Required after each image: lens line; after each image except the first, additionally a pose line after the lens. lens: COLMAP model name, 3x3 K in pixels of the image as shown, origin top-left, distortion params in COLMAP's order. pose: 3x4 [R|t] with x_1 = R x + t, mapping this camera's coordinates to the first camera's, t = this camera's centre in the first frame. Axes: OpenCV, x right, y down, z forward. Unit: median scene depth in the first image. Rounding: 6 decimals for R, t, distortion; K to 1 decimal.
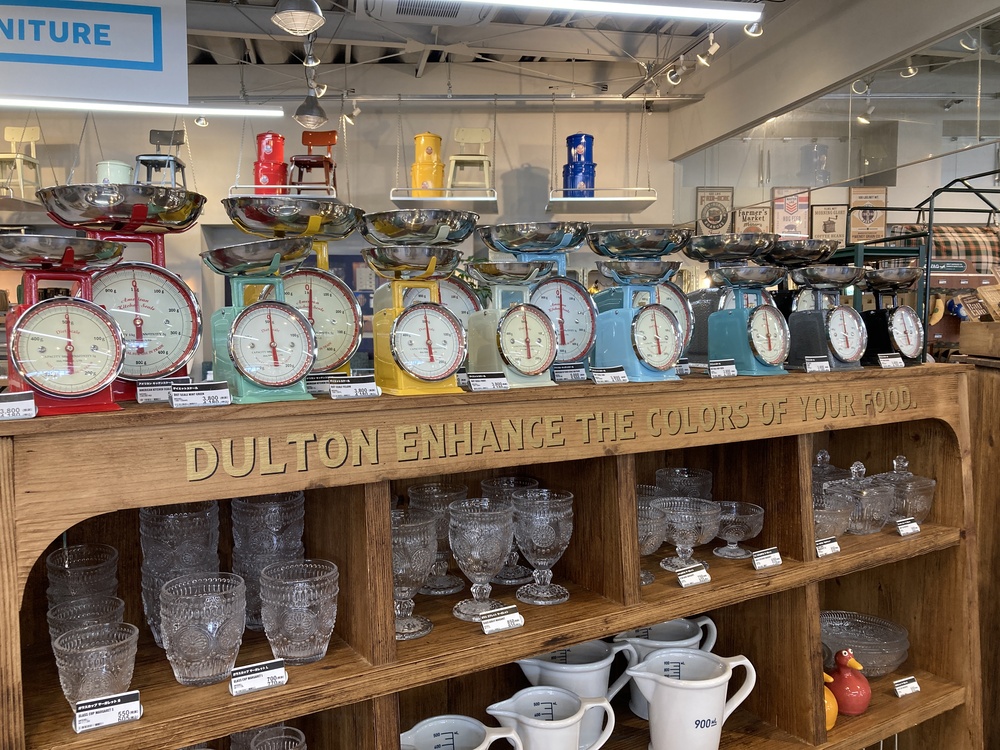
lens RADIAL K [[821.2, 0, 502.9], [0, 821.2, 374.1], [0, 0, 1]] dist [0.012498, 0.000476]
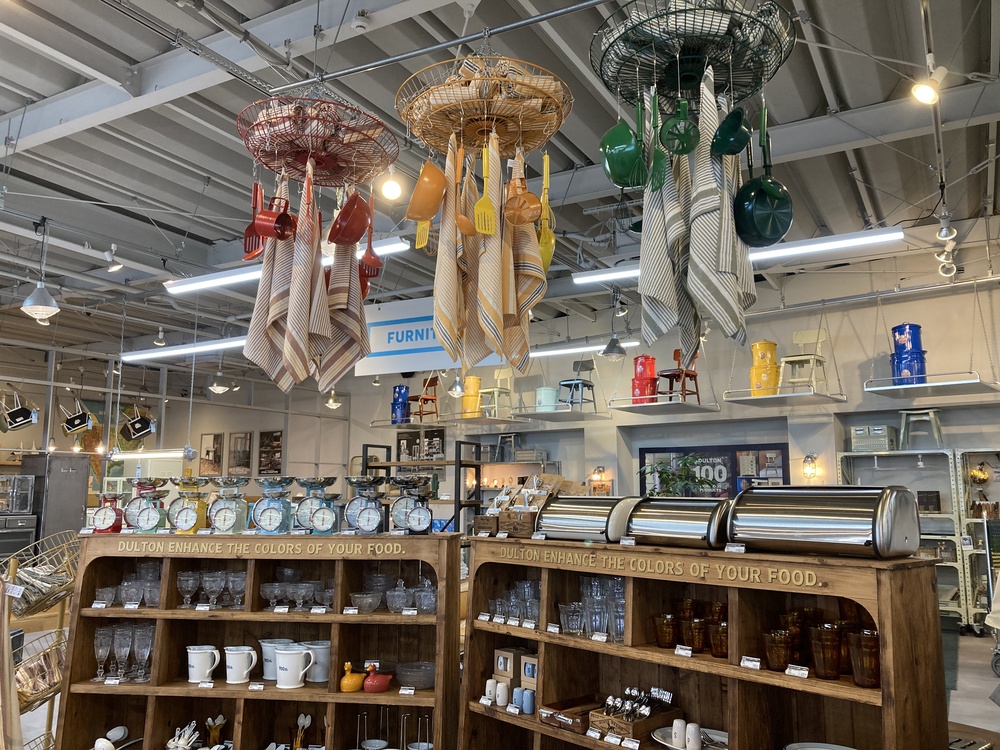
lens RADIAL K [[821.2, 0, 497.9], [0, 821.2, 375.7], [0, 0, 1]] dist [0.012498, 0.000476]
pose [[0.762487, -0.091463, -0.640506, 0.361227], [-0.045860, 0.979828, -0.194510, -0.001744], [0.645376, 0.177685, 0.742911, -0.096192]]
